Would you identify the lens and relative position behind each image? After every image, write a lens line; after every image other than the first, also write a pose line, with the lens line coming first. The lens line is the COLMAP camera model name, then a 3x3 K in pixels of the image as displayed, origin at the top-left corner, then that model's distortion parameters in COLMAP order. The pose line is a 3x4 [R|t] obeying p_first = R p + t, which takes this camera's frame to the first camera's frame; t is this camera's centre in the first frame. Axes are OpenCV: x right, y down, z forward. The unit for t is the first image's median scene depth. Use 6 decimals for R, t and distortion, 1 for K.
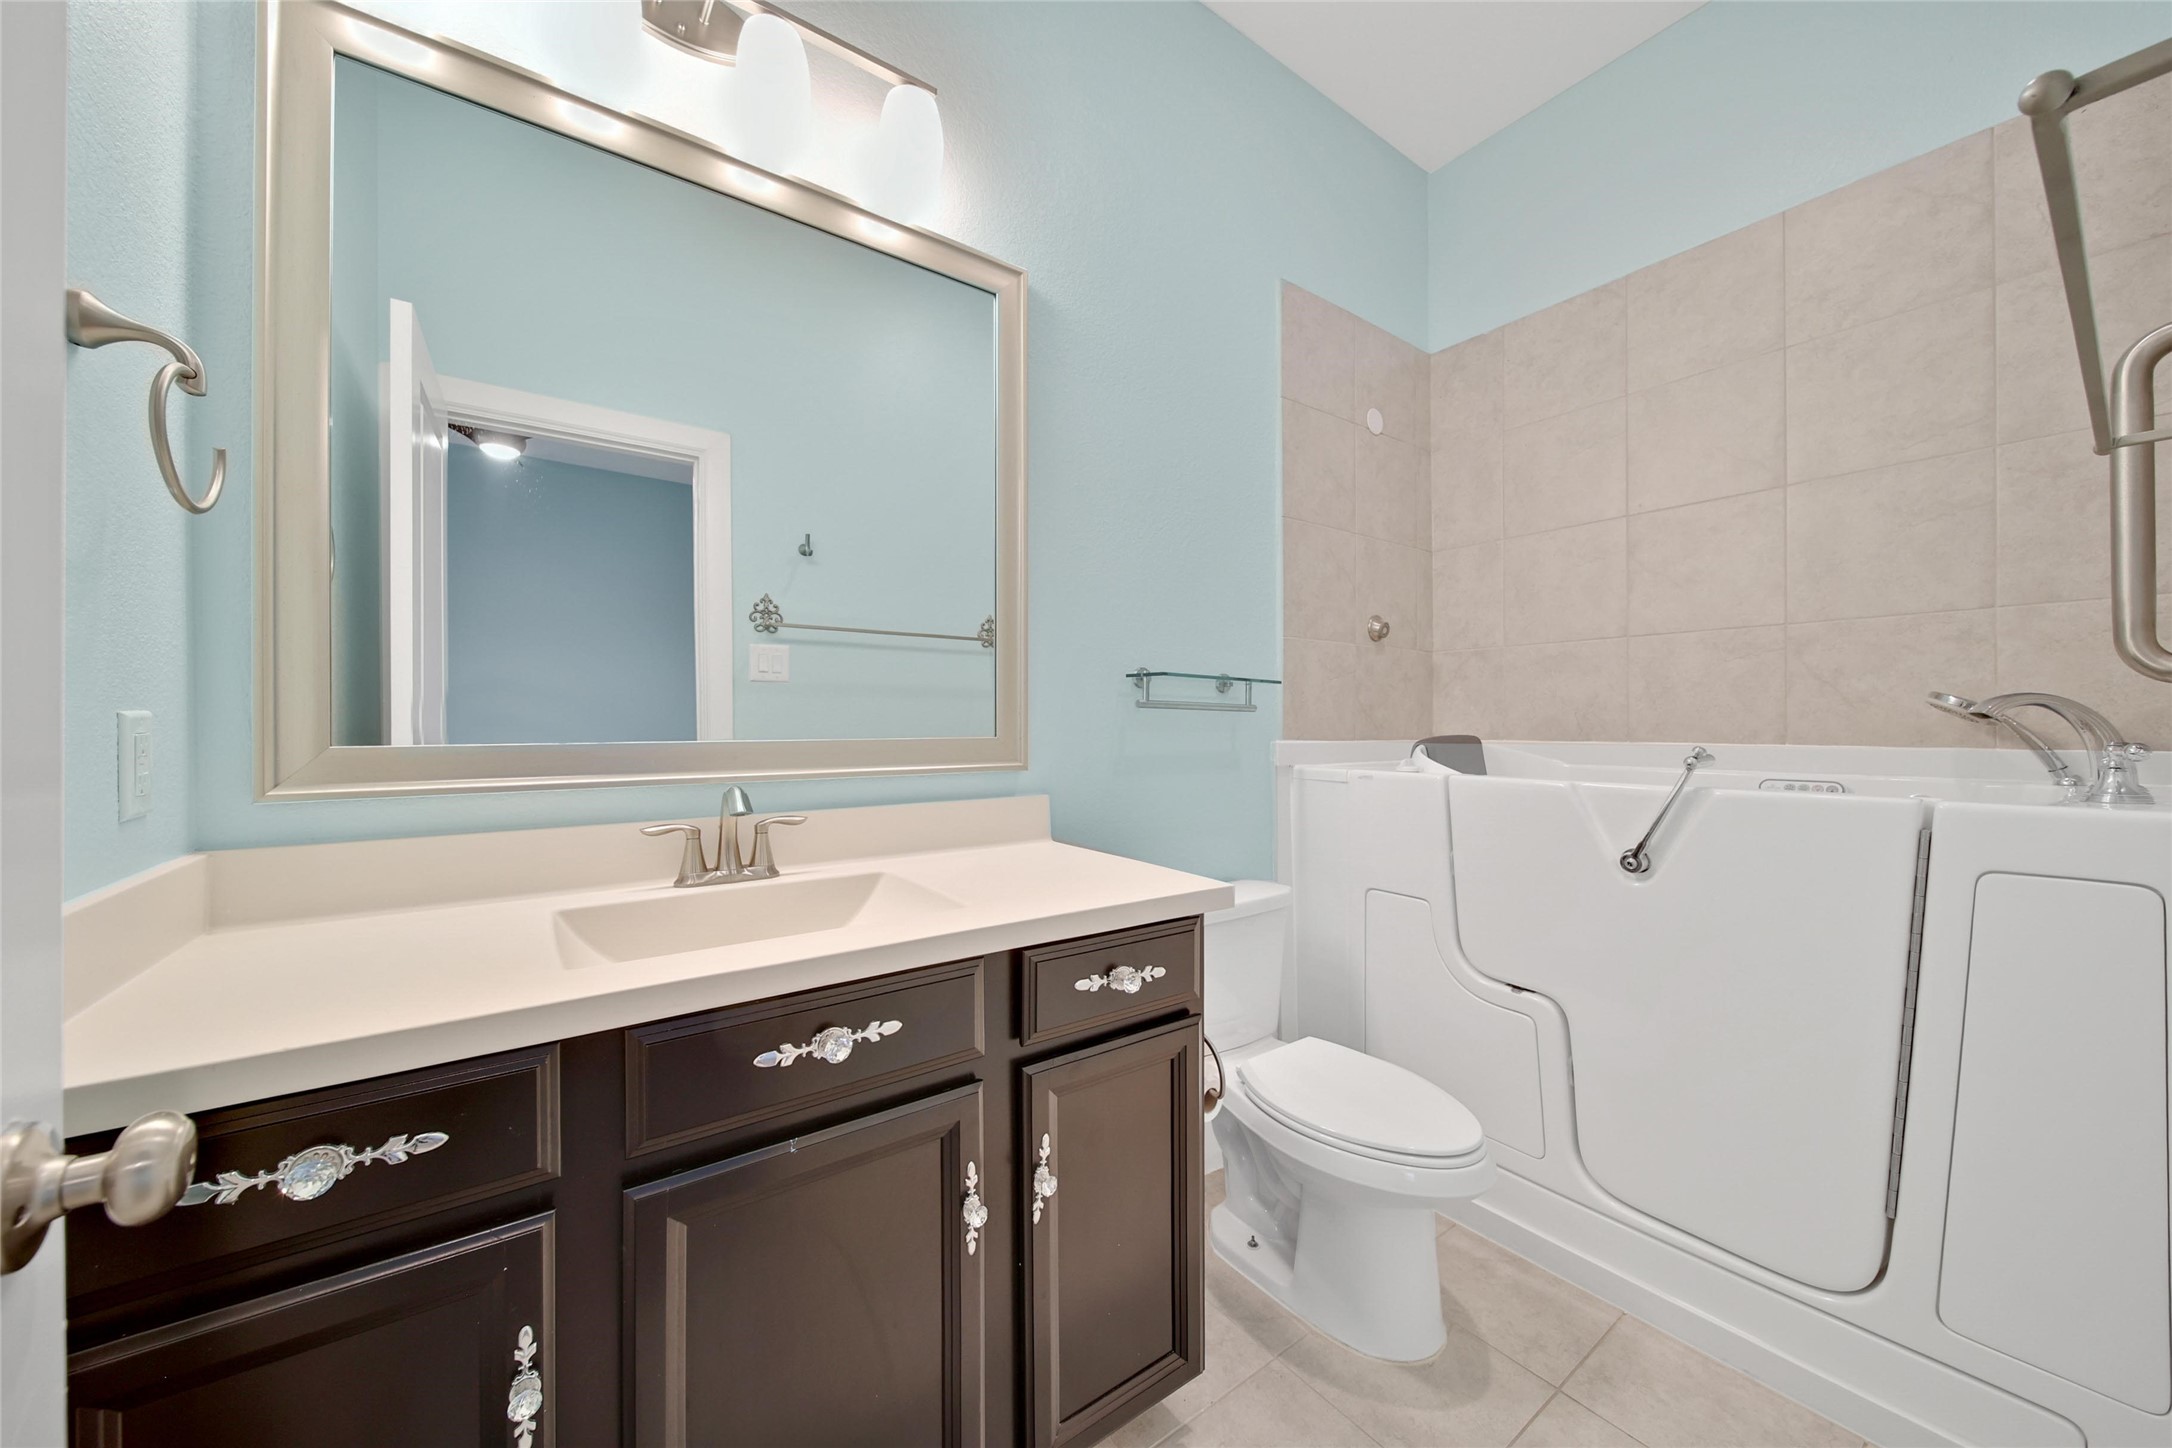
lens RADIAL K [[773.6, 0, 1088.1], [0, 773.6, 718.4], [0, 0, 1]] dist [0.001185, -0.000932]
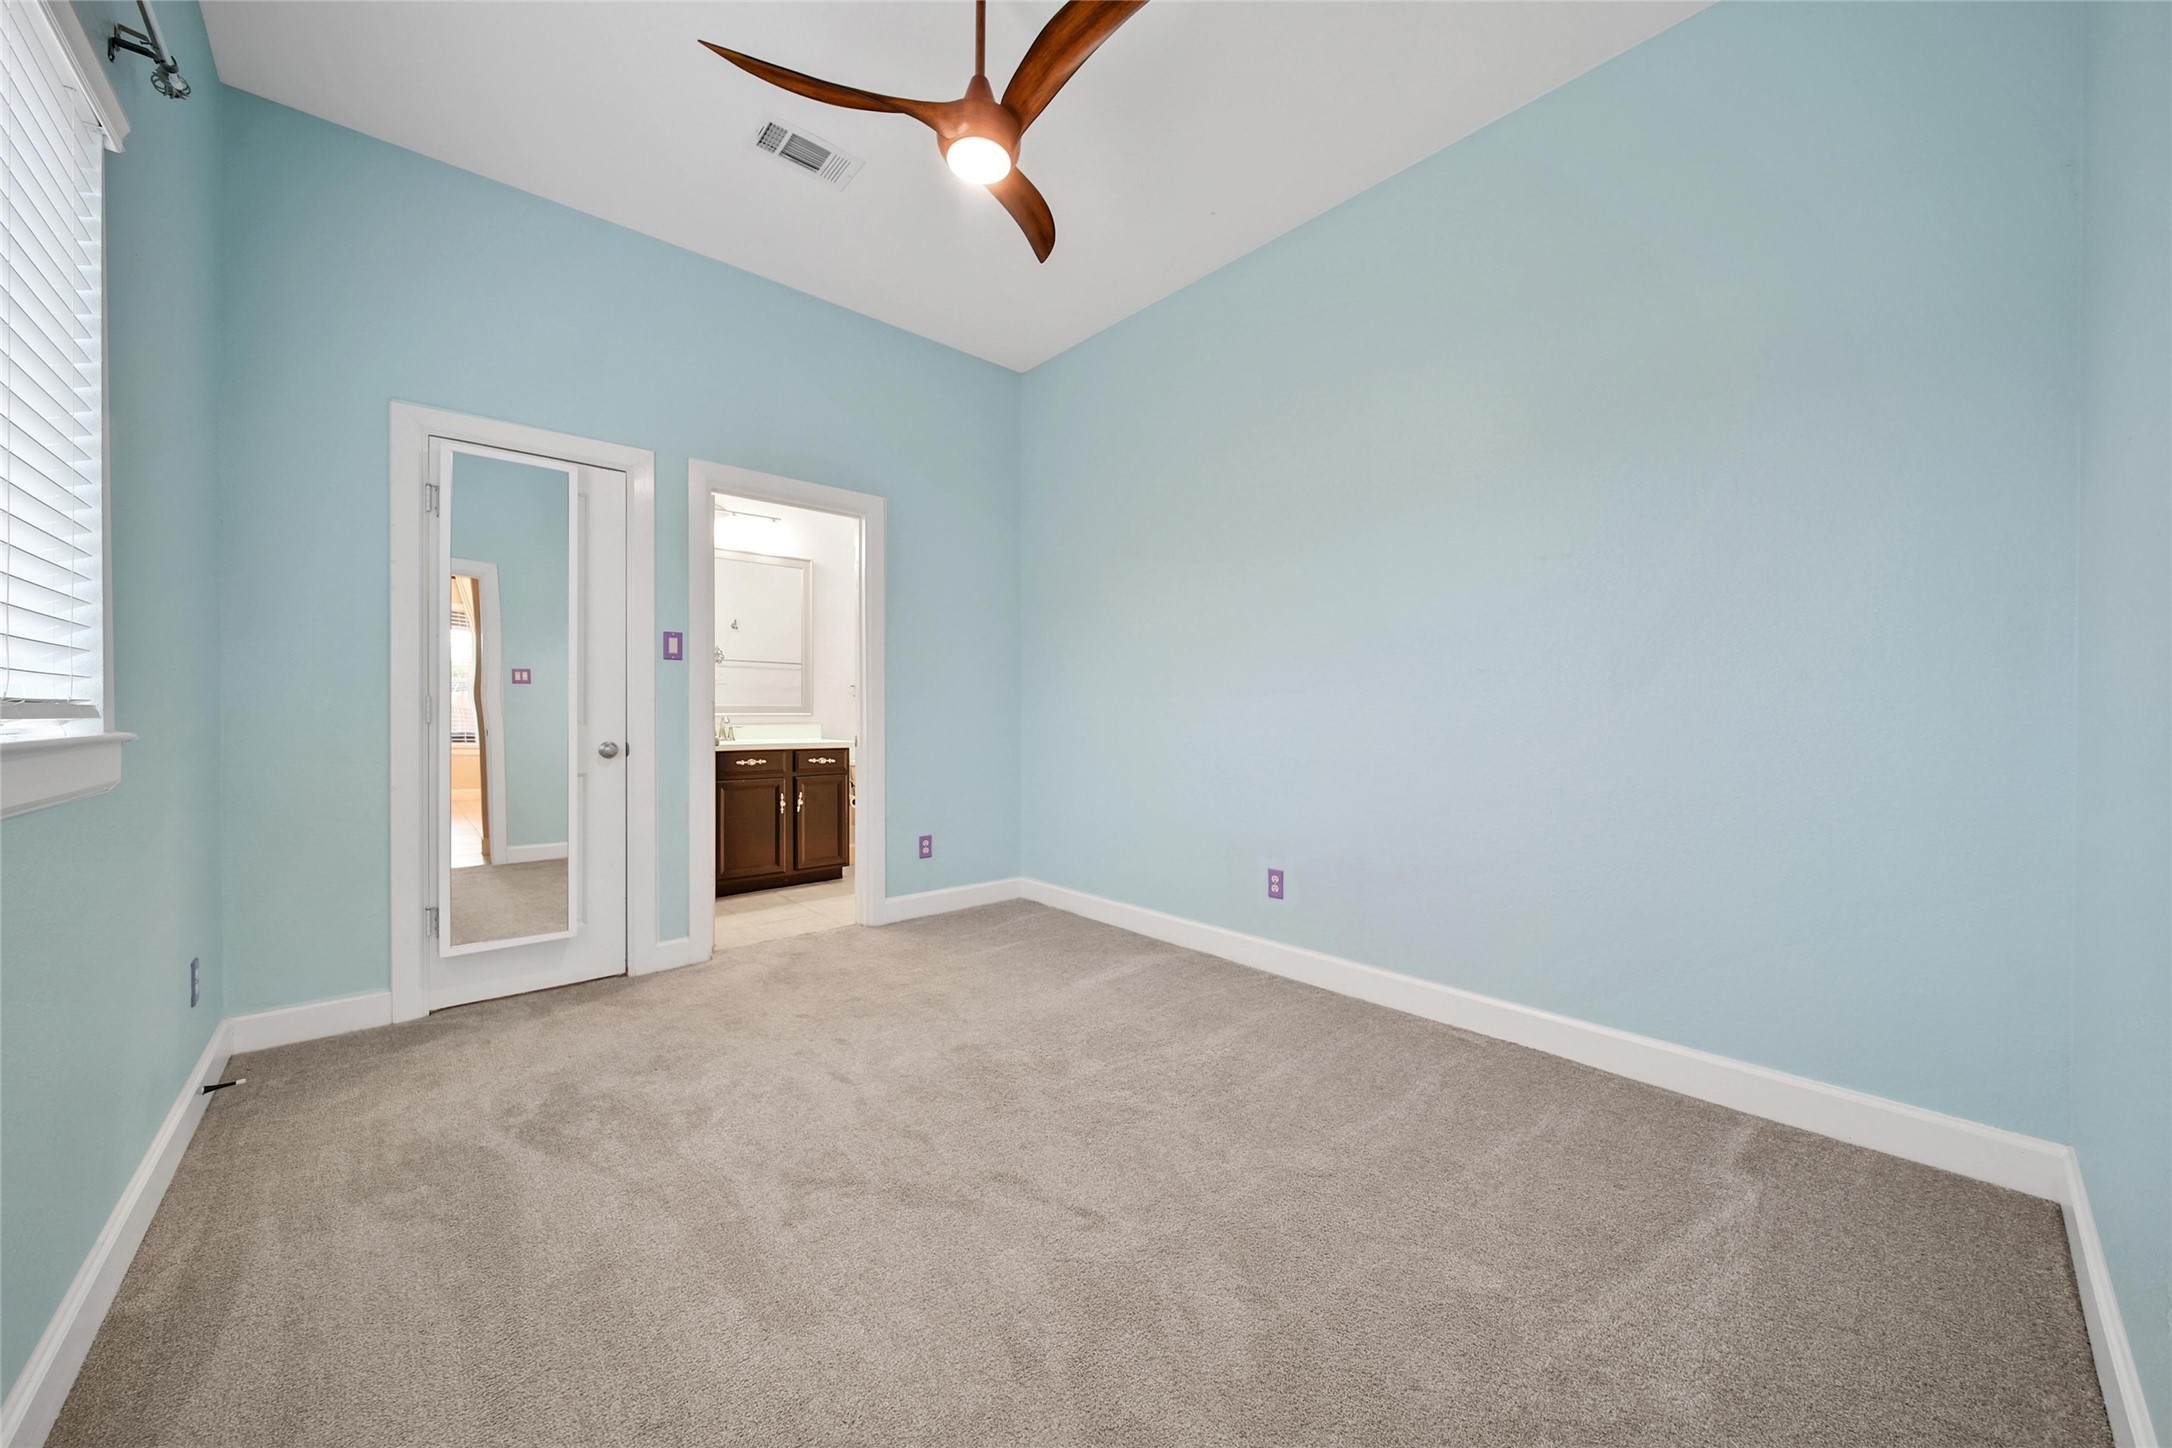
lens RADIAL K [[773.6, 0, 1084.2], [0, 773.6, 714.0], [0, 0, 1]] dist [0.001185, -0.000932]
pose [[0.994550, 0.000567, 0.104263, 1.104117], [-0.000766, 0.999998, 0.001866, 0.084206], [-0.104262, -0.001936, 0.994548, -3.598559]]
